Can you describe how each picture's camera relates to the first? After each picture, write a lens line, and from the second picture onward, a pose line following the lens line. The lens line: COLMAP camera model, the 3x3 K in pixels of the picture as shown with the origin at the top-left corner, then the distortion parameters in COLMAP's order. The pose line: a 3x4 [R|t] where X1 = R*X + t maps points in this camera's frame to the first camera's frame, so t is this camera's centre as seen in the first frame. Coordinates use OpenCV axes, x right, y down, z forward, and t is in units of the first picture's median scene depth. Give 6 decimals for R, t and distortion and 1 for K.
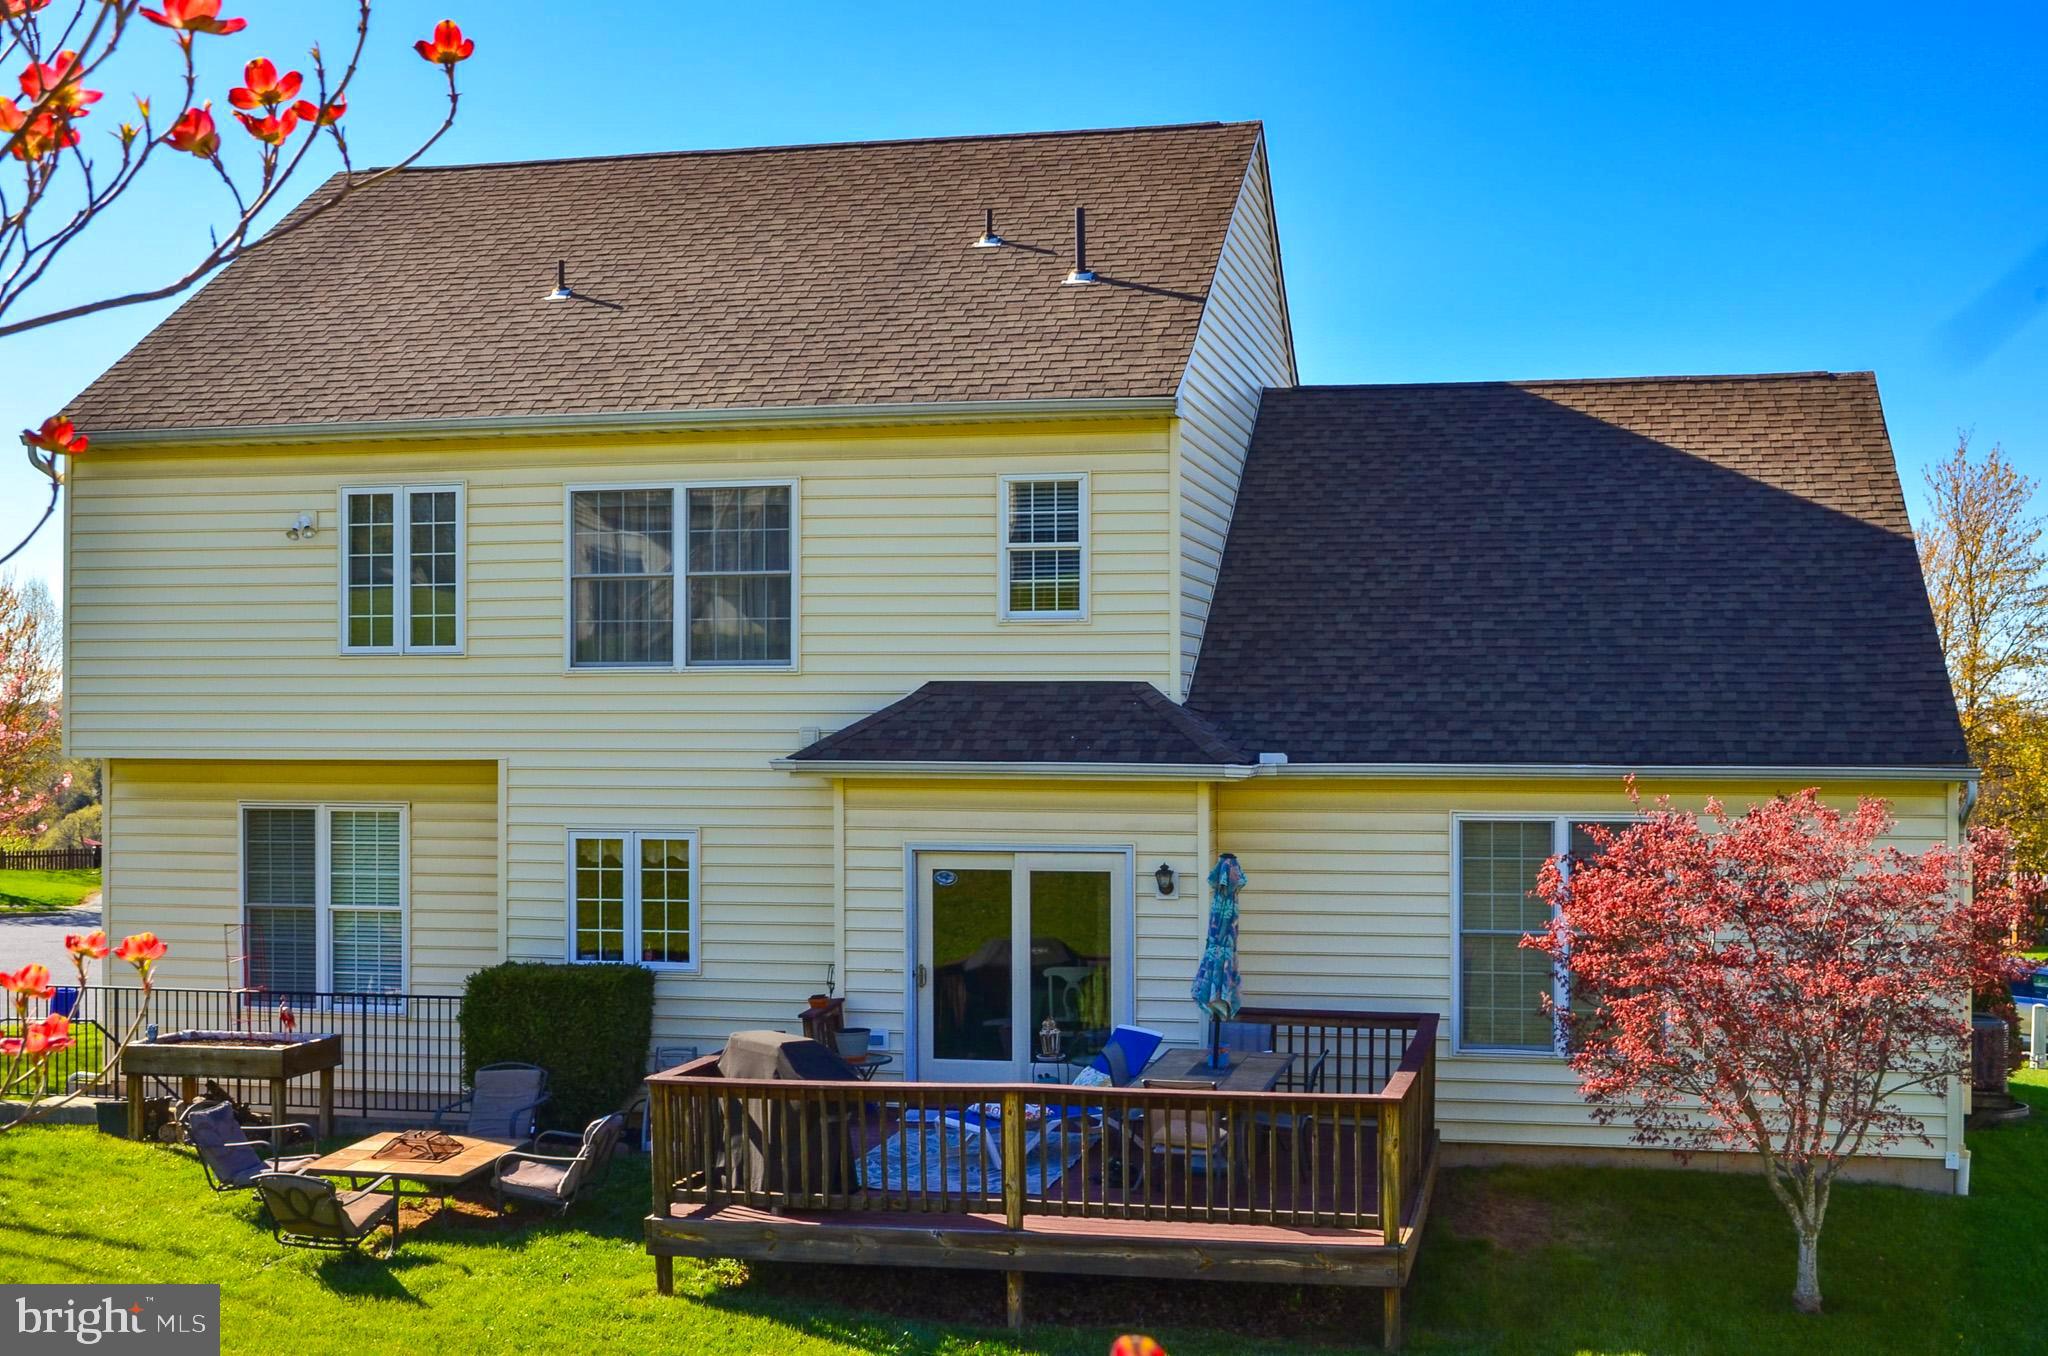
lens RADIAL K [[2337.1, 0, 1066.2], [0, 2337.1, 694.9], [0, 0, 1]] dist [-0.049701, 0.002528]
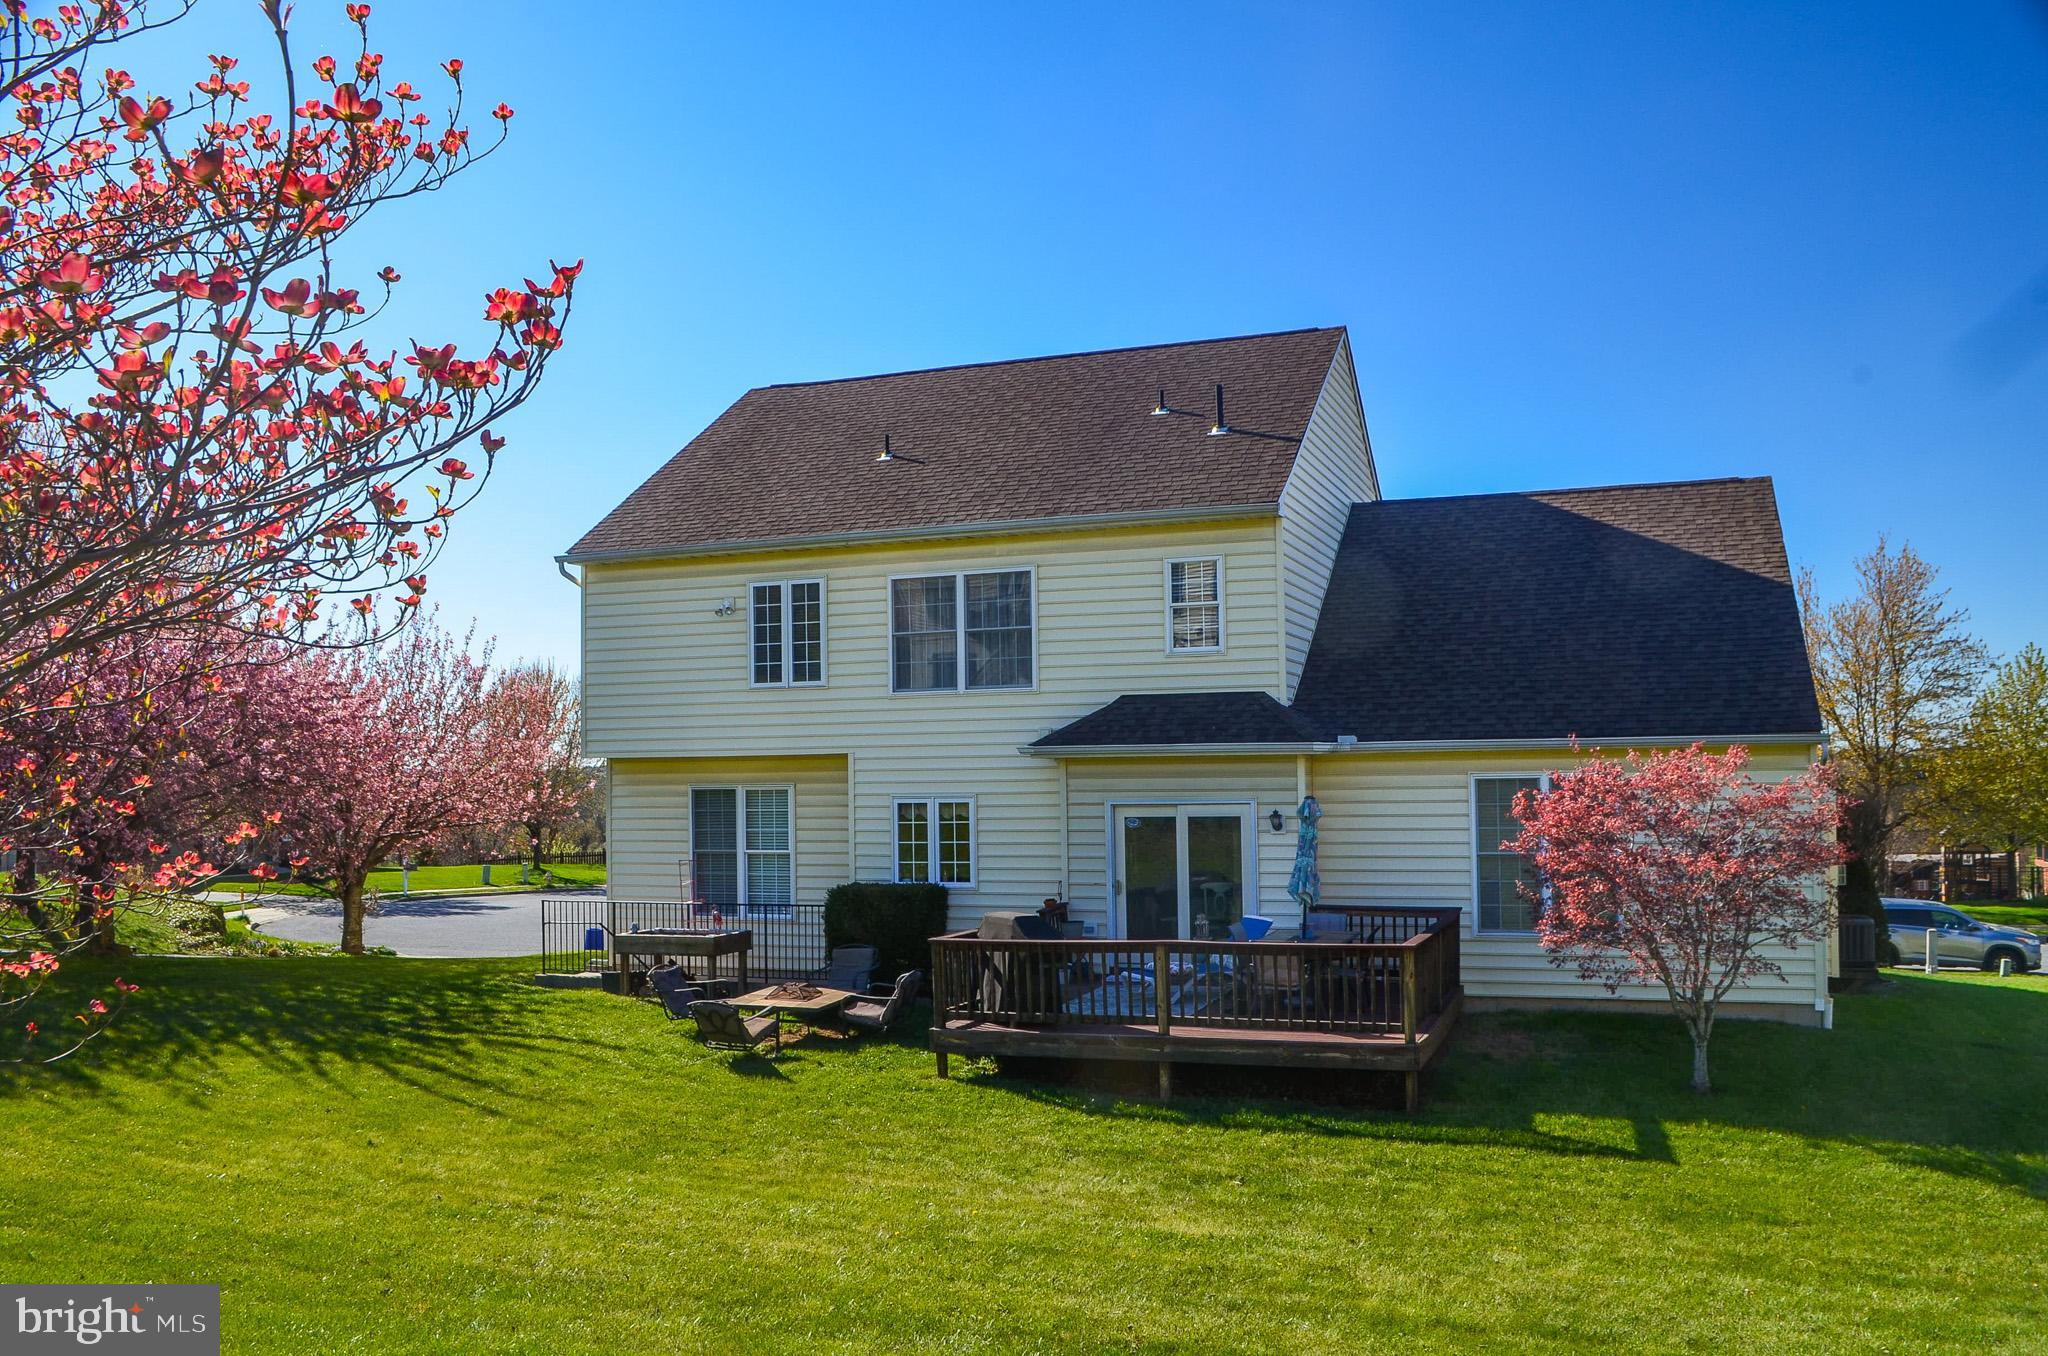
lens RADIAL K [[1620.0, 0, 1056.3], [0, 1620.0, 700.6], [0, 0, 1]] dist [-0.086531, 0.018766]
pose [[0.990623, -0.021034, -0.134994, 0.041193], [0.016546, 0.999275, -0.034281, 0.032793], [0.135617, 0.031726, 0.990253, -0.051546]]
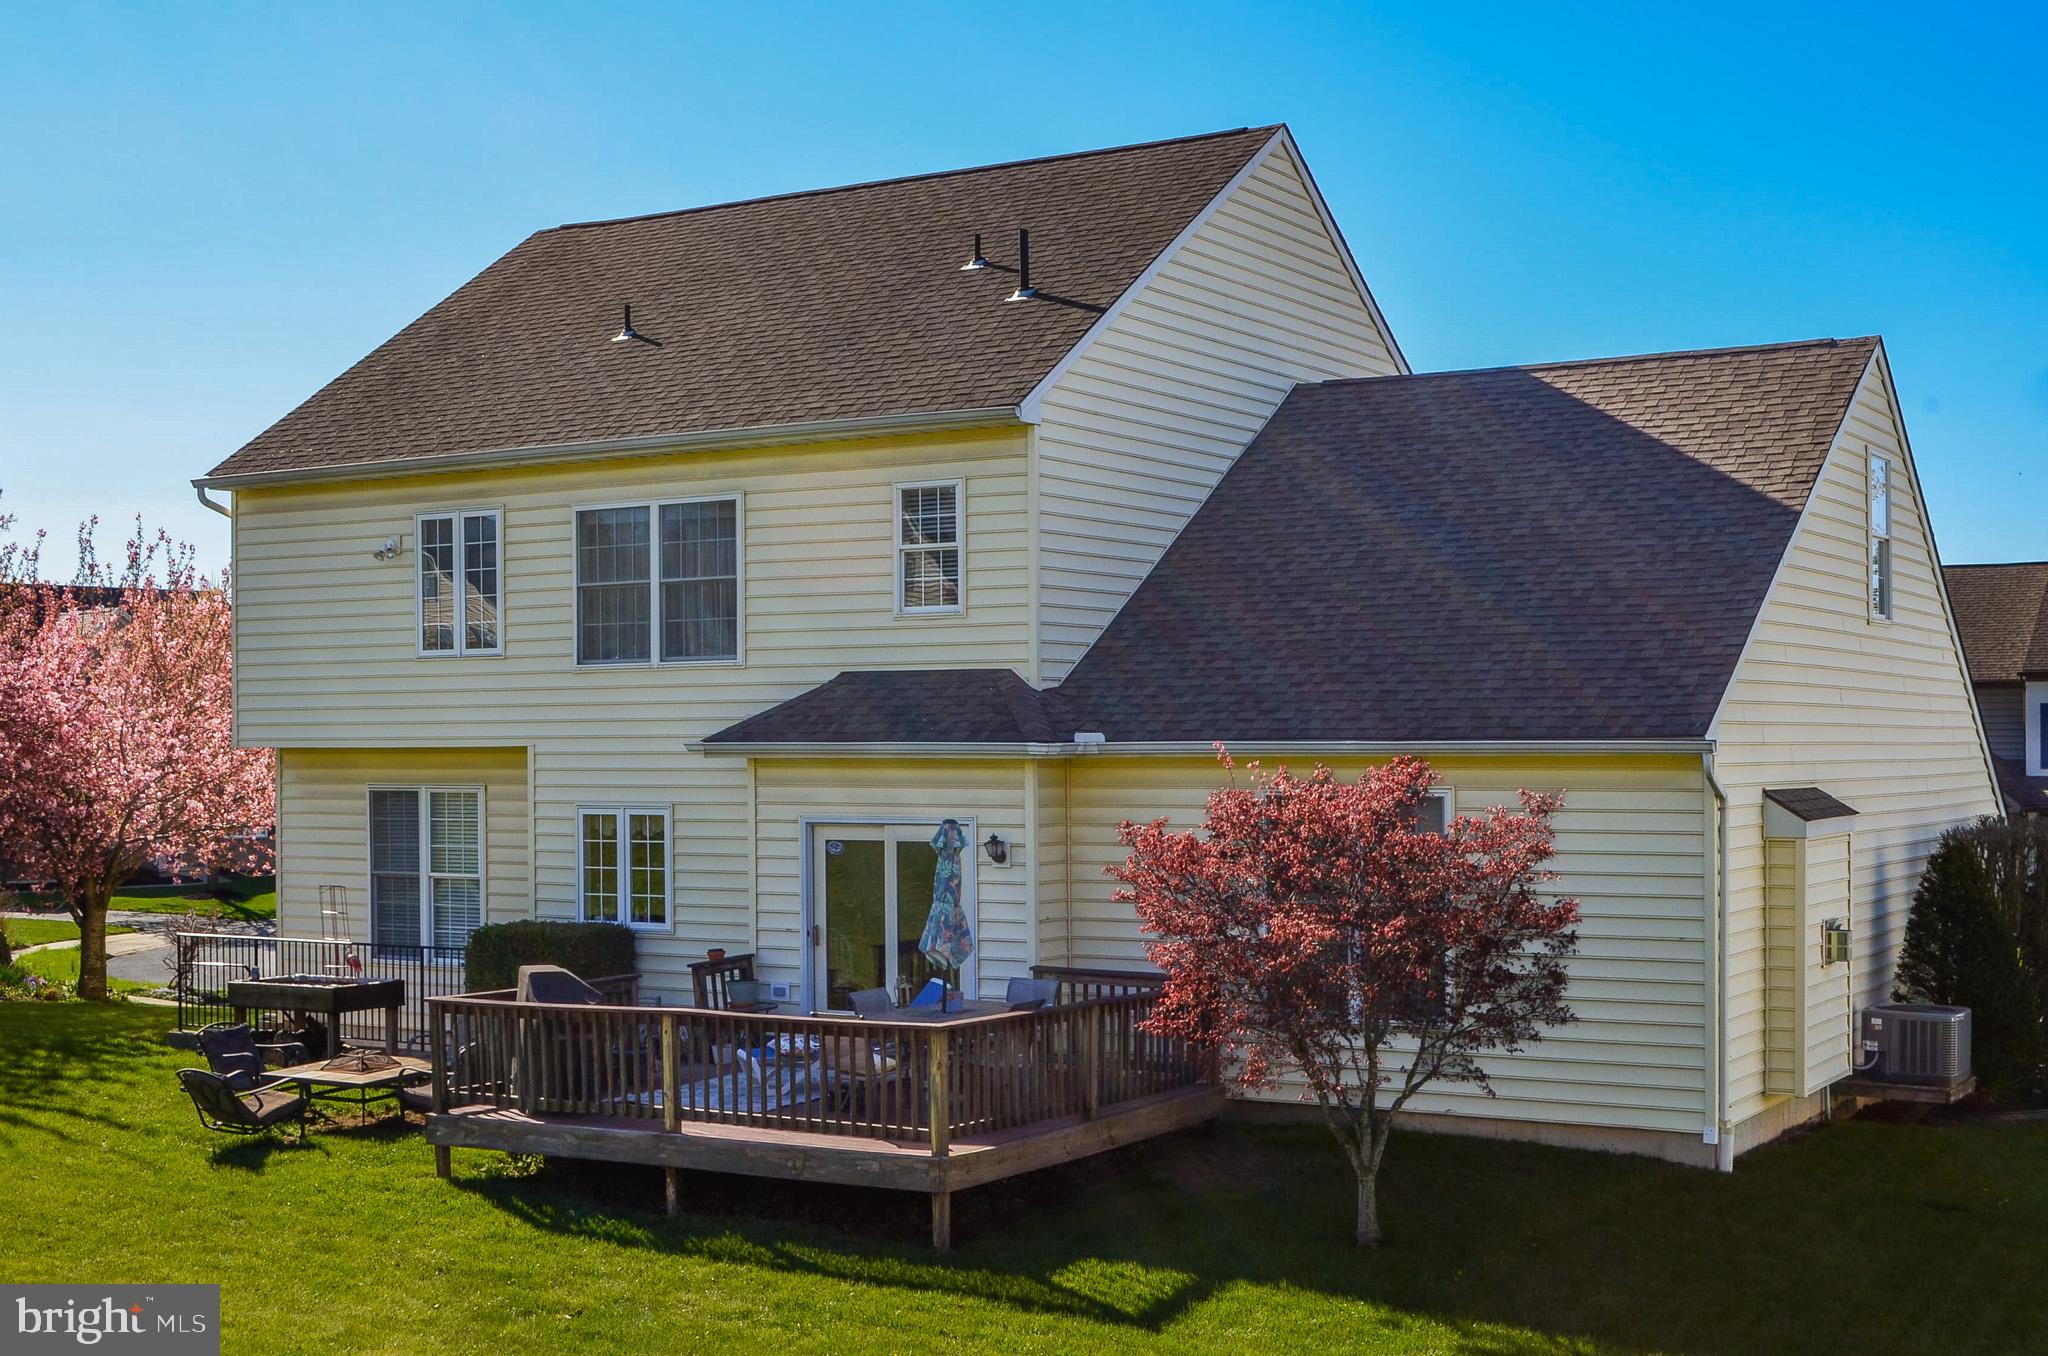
lens RADIAL K [[2551.2, 0, 1096.6], [0, 2551.2, 727.5], [0, 0, 1]] dist [-0.049407, -0.007036]
pose [[0.947890, -0.007867, -0.318499, 0.435497], [0.009769, 0.999943, 0.004373, 0.016261], [0.318447, -0.007257, 0.947913, -0.107061]]
